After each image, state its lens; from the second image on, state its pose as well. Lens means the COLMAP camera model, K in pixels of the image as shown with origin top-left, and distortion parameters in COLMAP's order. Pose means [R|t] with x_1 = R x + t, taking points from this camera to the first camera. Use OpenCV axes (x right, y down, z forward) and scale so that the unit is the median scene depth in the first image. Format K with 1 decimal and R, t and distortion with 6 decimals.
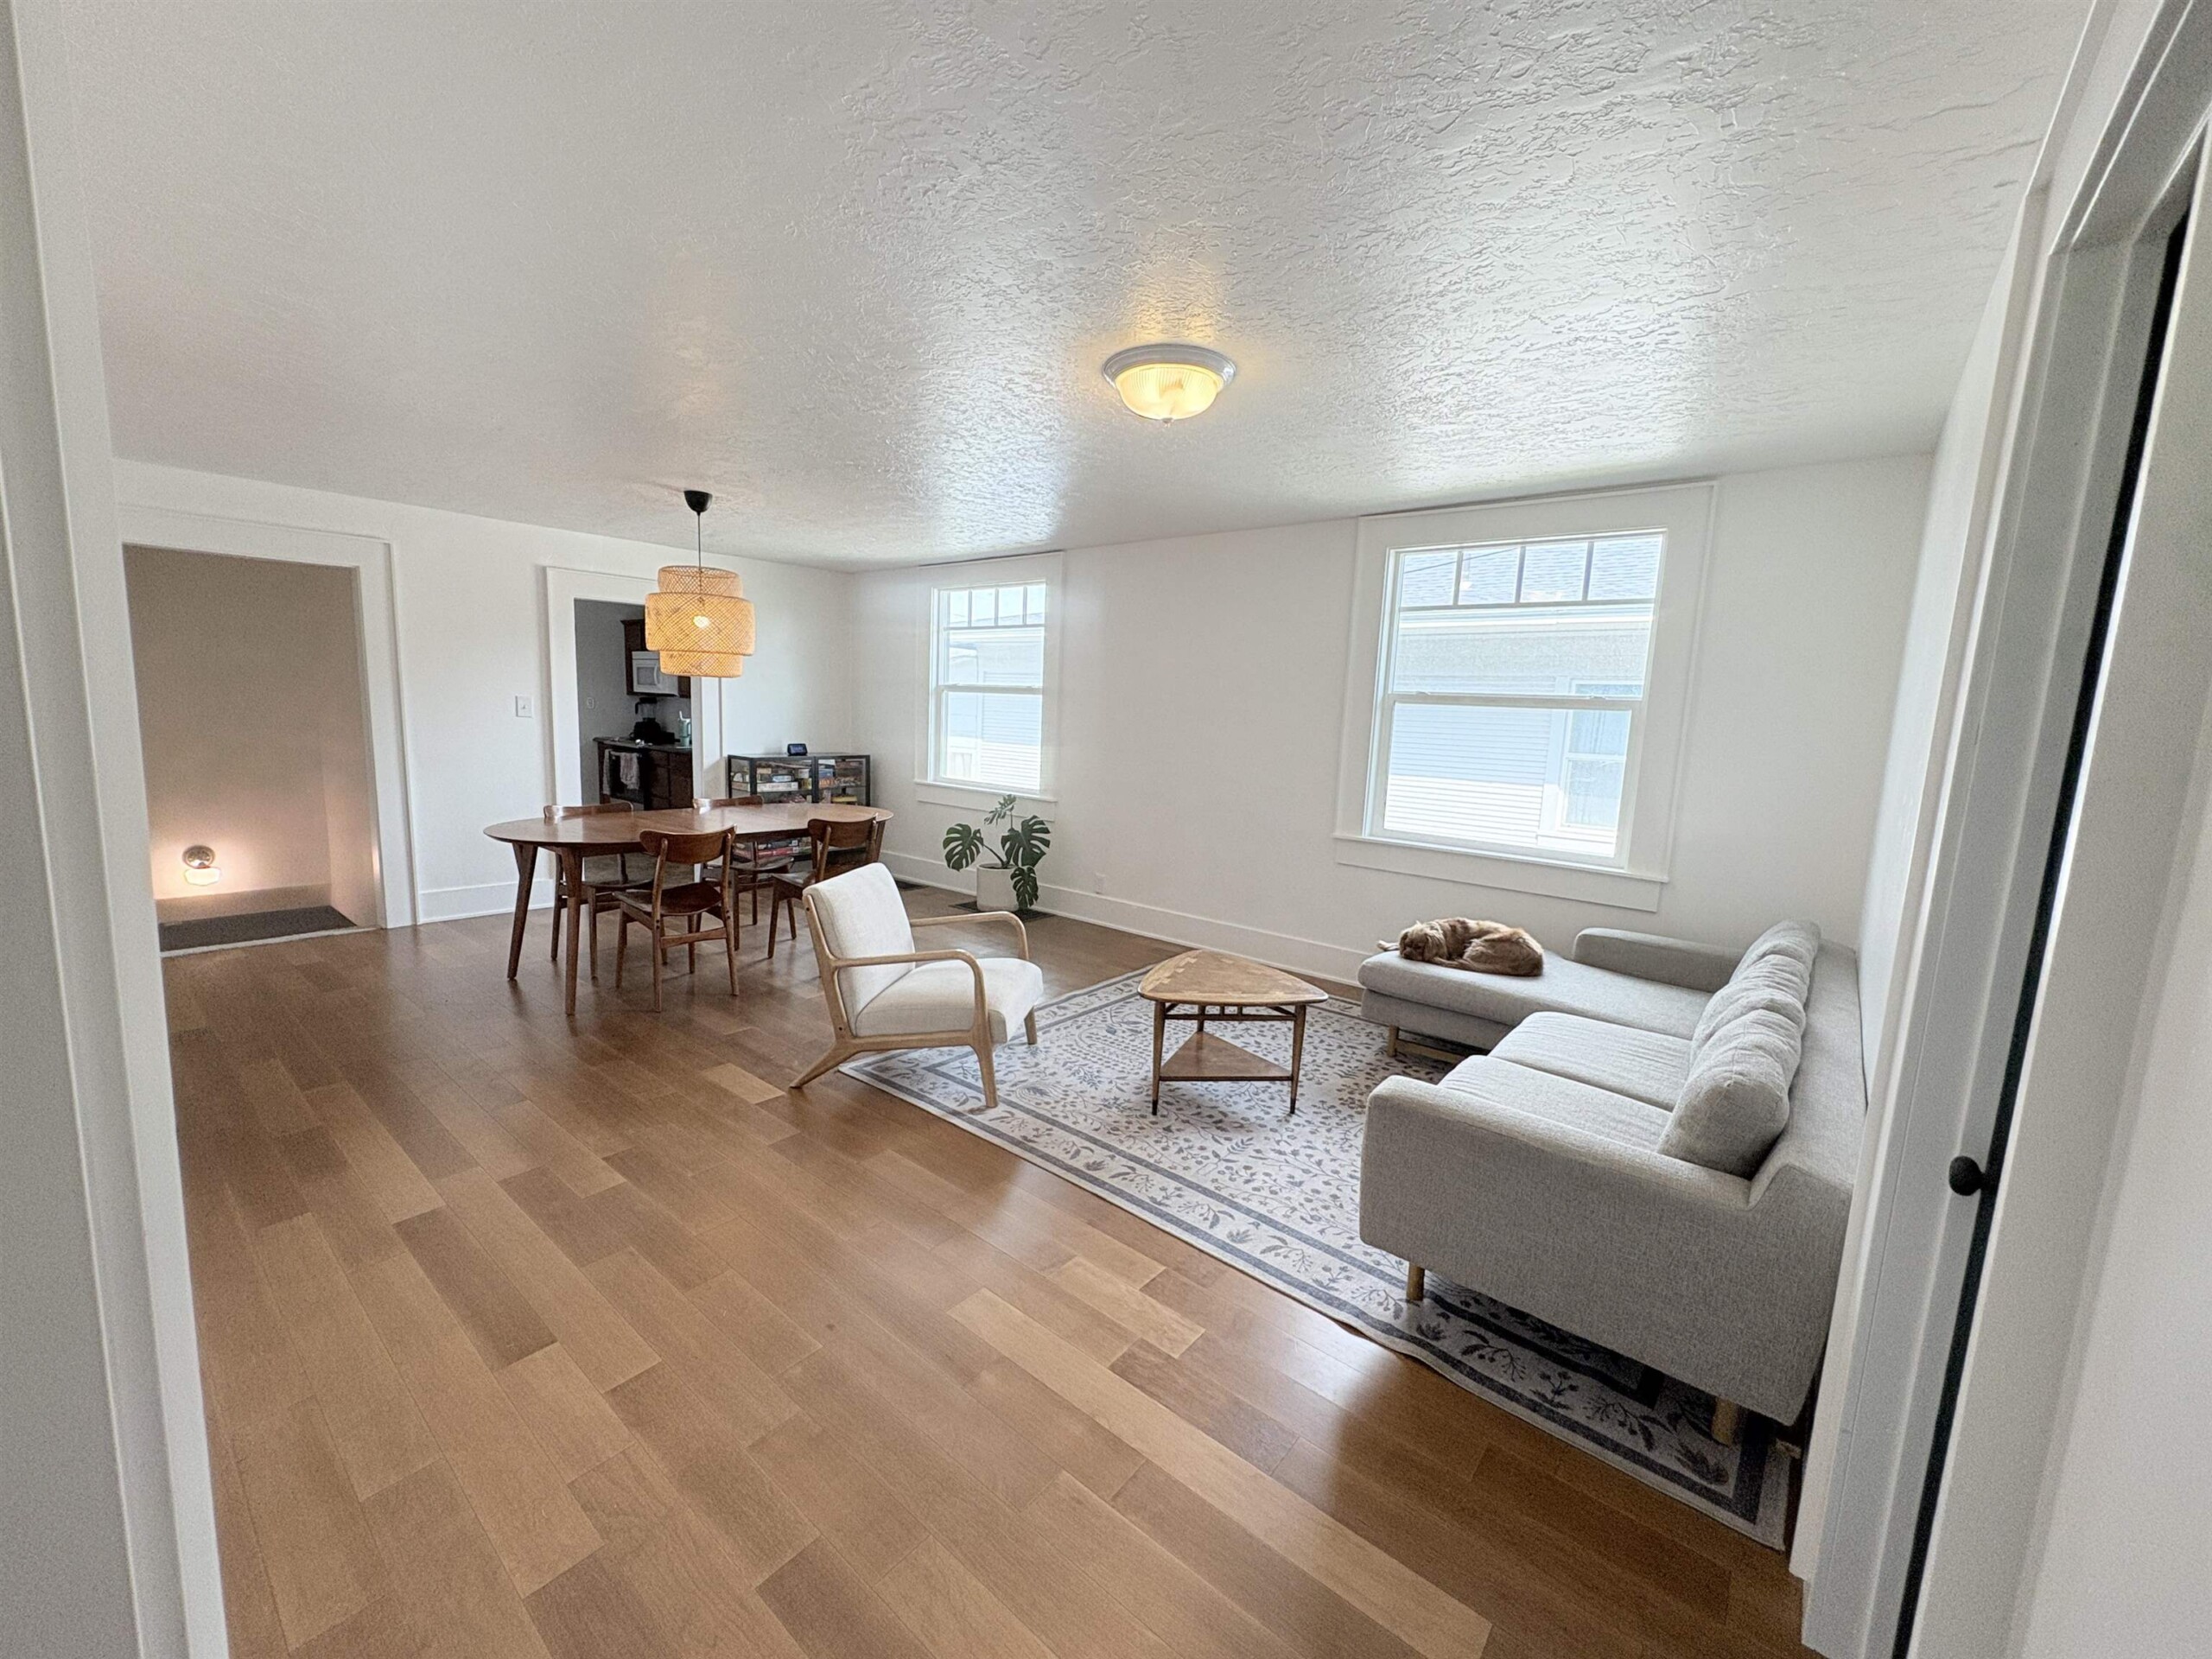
lens RADIAL K [[904.6, 0, 1138.6], [0, 904.6, 825.1], [0, 0, 1]] dist [0.001433, 0.000299]
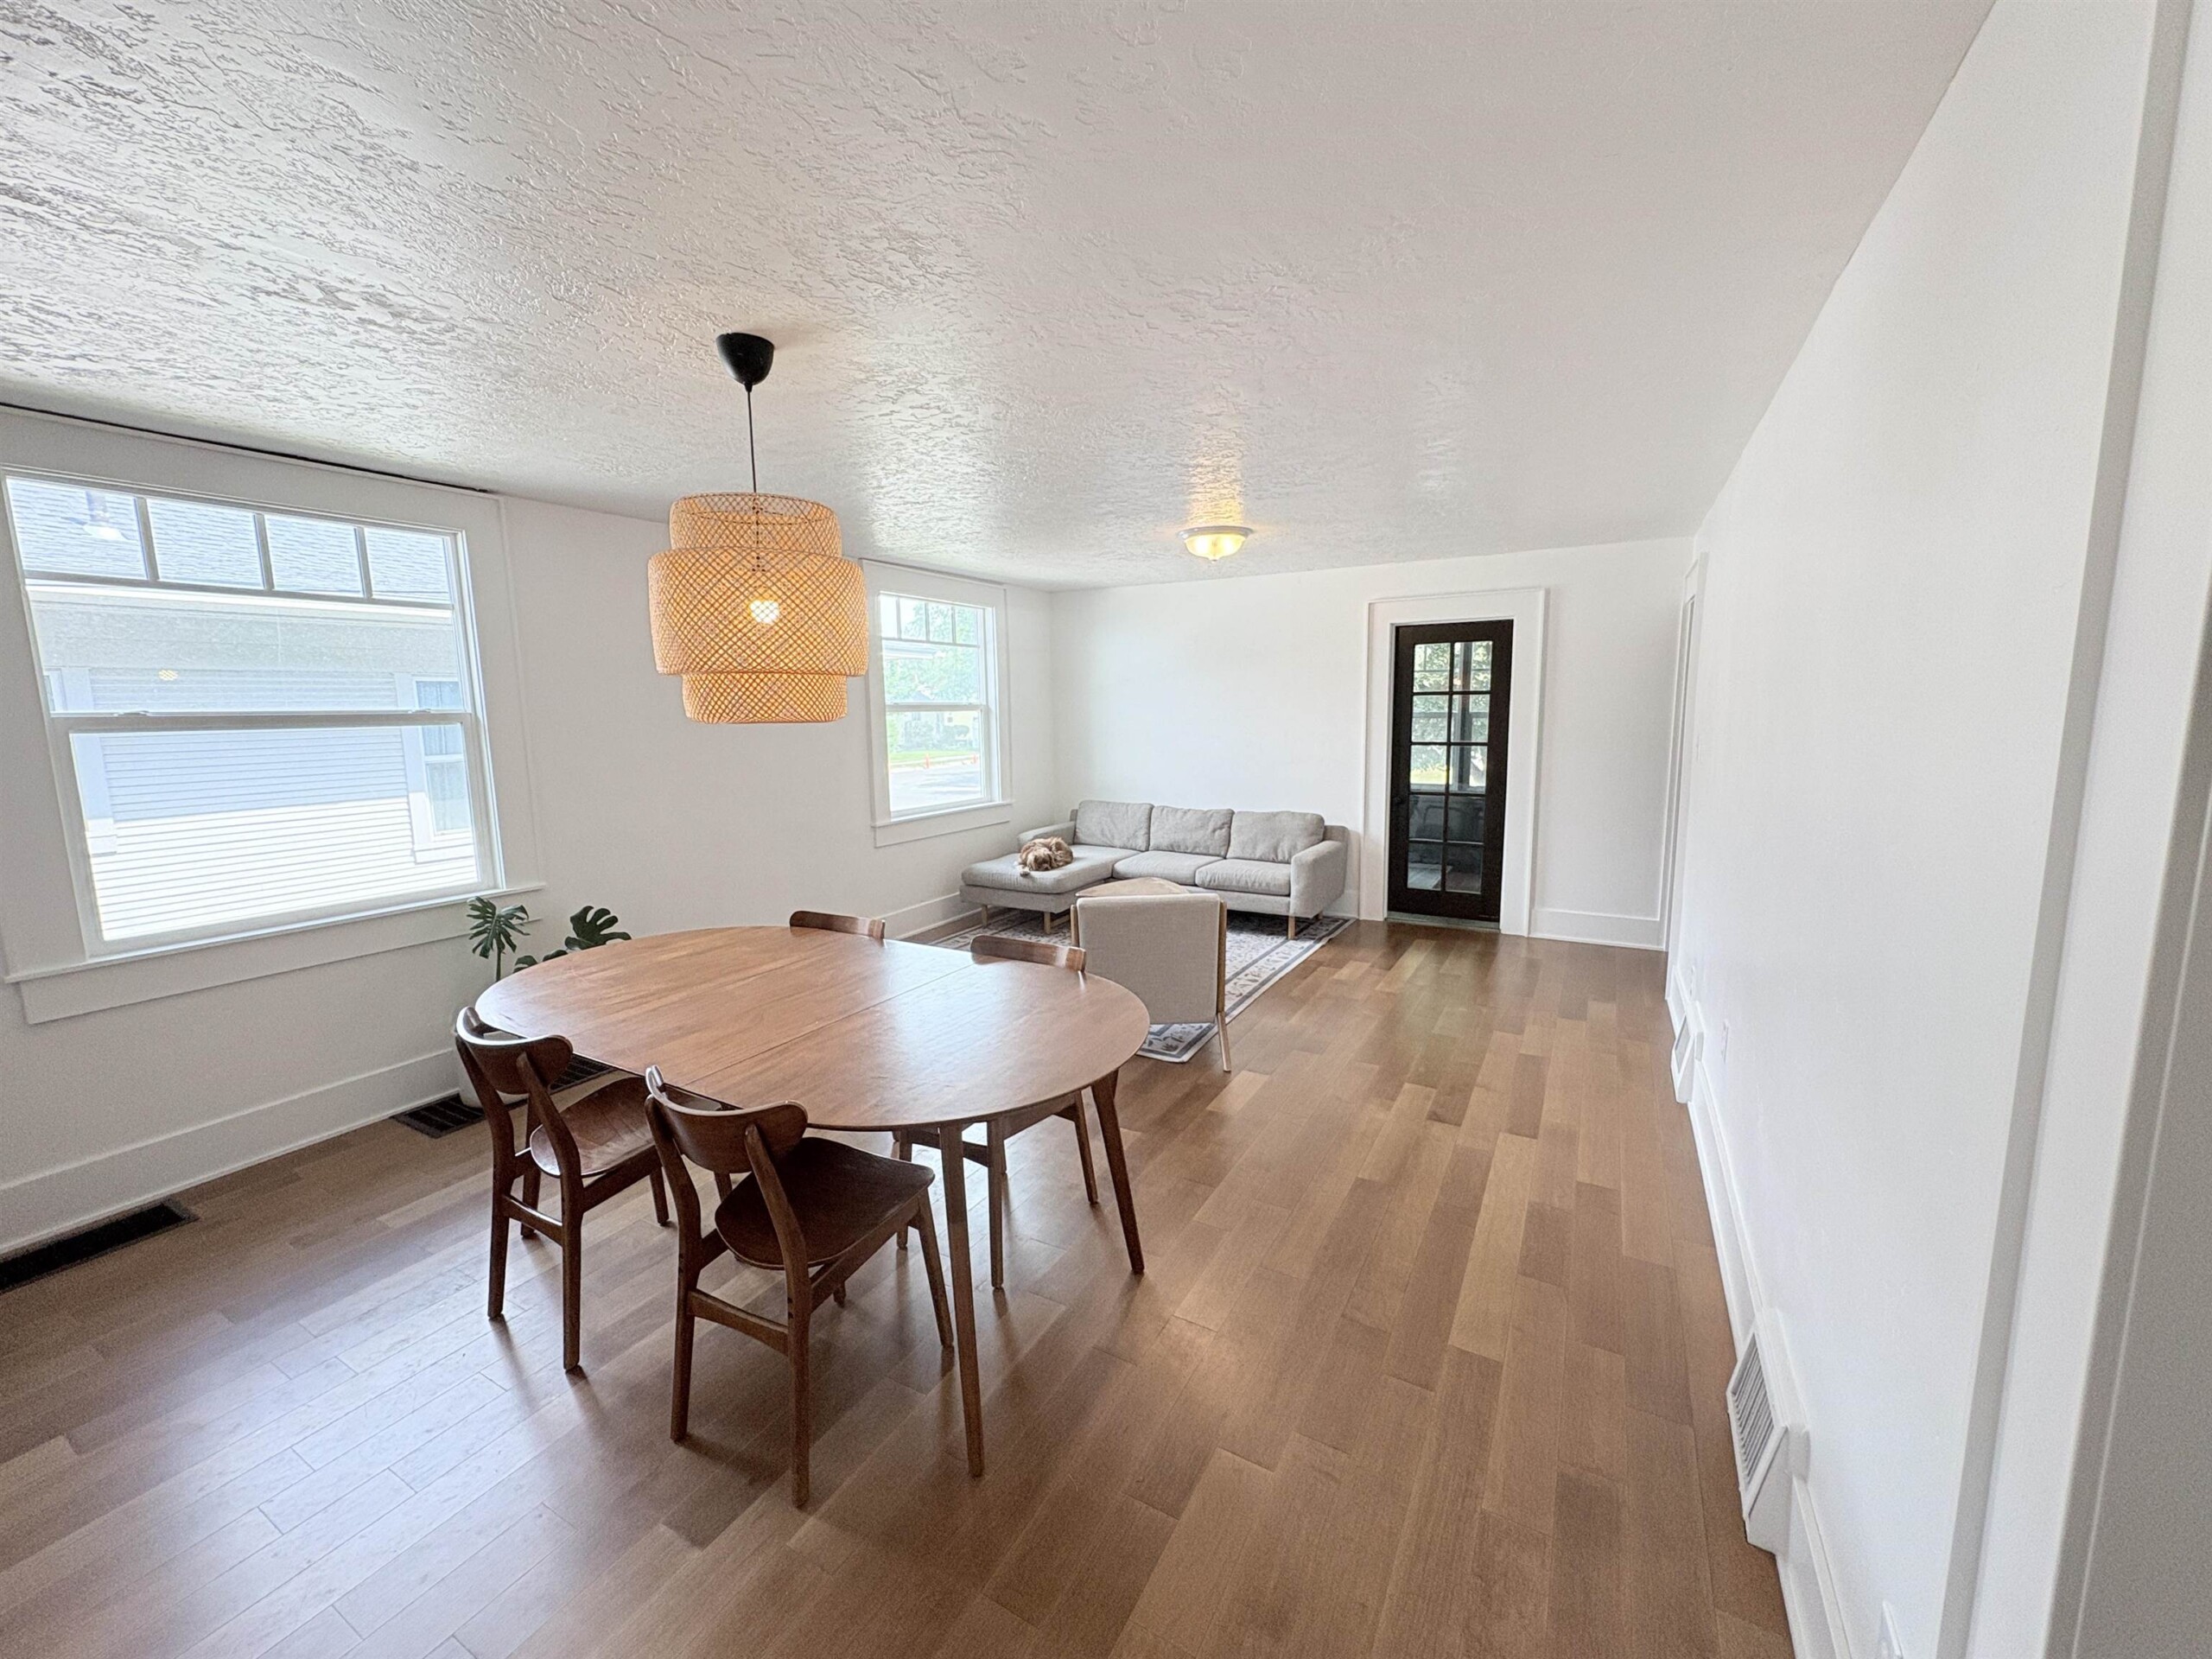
lens RADIAL K [[904.6, 0, 1138.6], [0, 904.6, 825.1], [0, 0, 1]] dist [0.001433, 0.000299]
pose [[-0.181578, -0.169063, 0.968735, -1.306283], [0.162777, 0.966354, 0.199158, -0.224918], [-0.969811, 0.193850, -0.147949, 1.146657]]
